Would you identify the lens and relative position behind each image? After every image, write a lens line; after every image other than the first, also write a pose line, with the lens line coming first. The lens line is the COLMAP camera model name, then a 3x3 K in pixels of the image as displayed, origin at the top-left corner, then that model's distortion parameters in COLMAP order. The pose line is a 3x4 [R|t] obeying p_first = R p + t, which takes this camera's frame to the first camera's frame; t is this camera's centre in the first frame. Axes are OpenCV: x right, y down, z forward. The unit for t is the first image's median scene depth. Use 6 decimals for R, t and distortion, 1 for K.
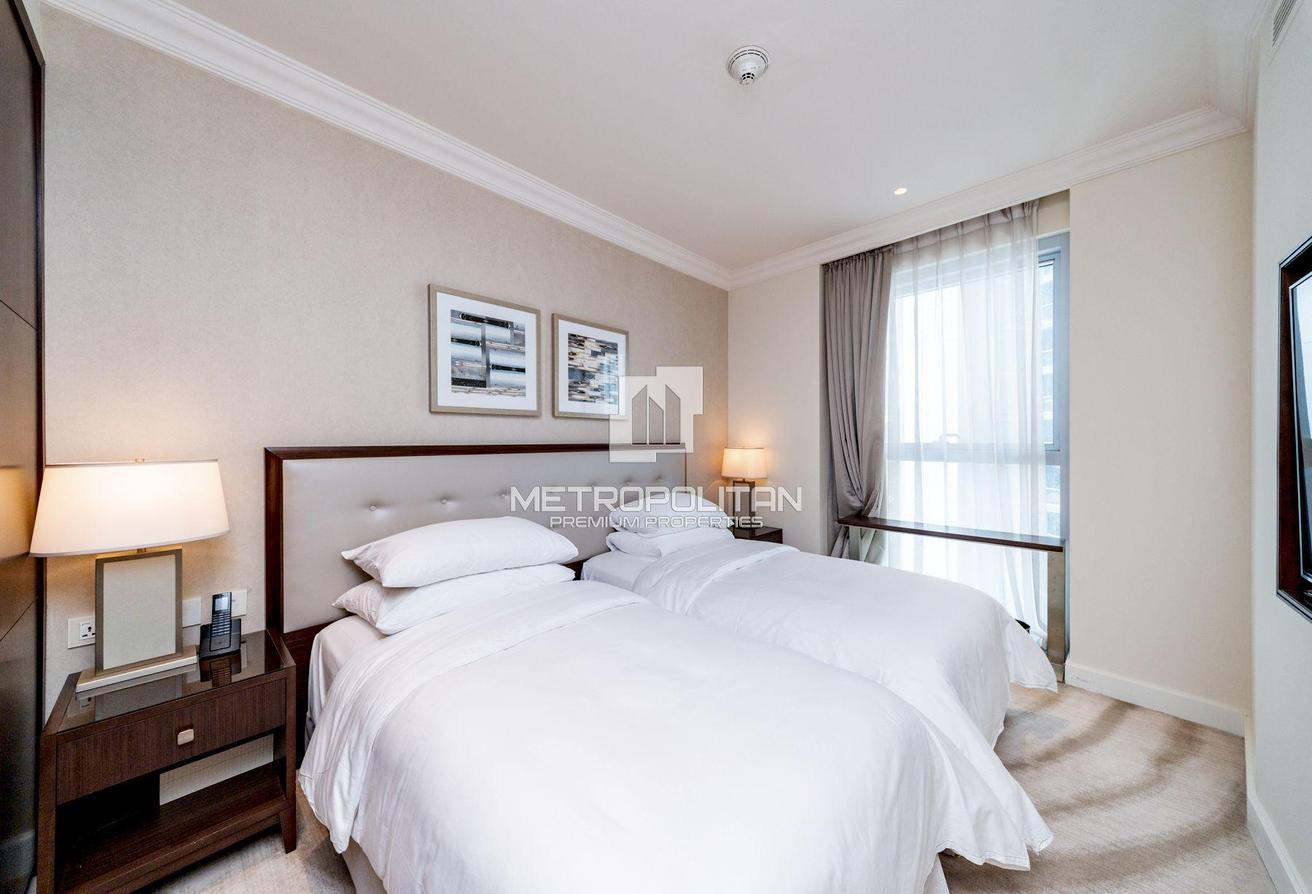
lens RADIAL K [[455.2, 0, 660.6], [0, 455.2, 448.1], [0, 0, 1]] dist [-0.001110, -0.000079]
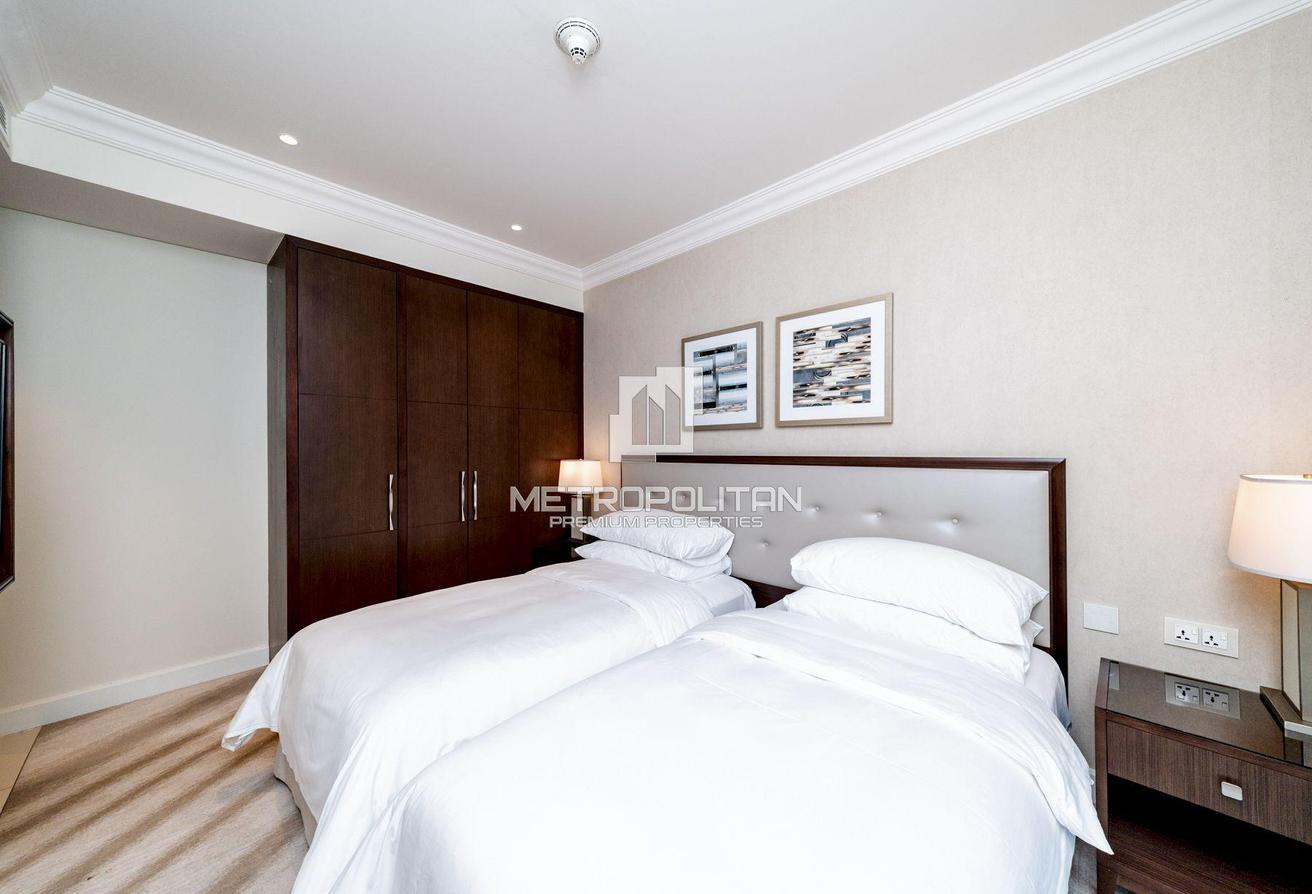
lens RADIAL K [[455.2, 0, 659.1], [0, 455.2, 447.8], [0, 0, 1]] dist [-0.001110, -0.000079]
pose [[-0.011517, -0.007315, -0.999907, 0.698974], [-0.016883, 0.999832, -0.007120, -0.015038], [0.999791, 0.016800, -0.011639, 0.756882]]
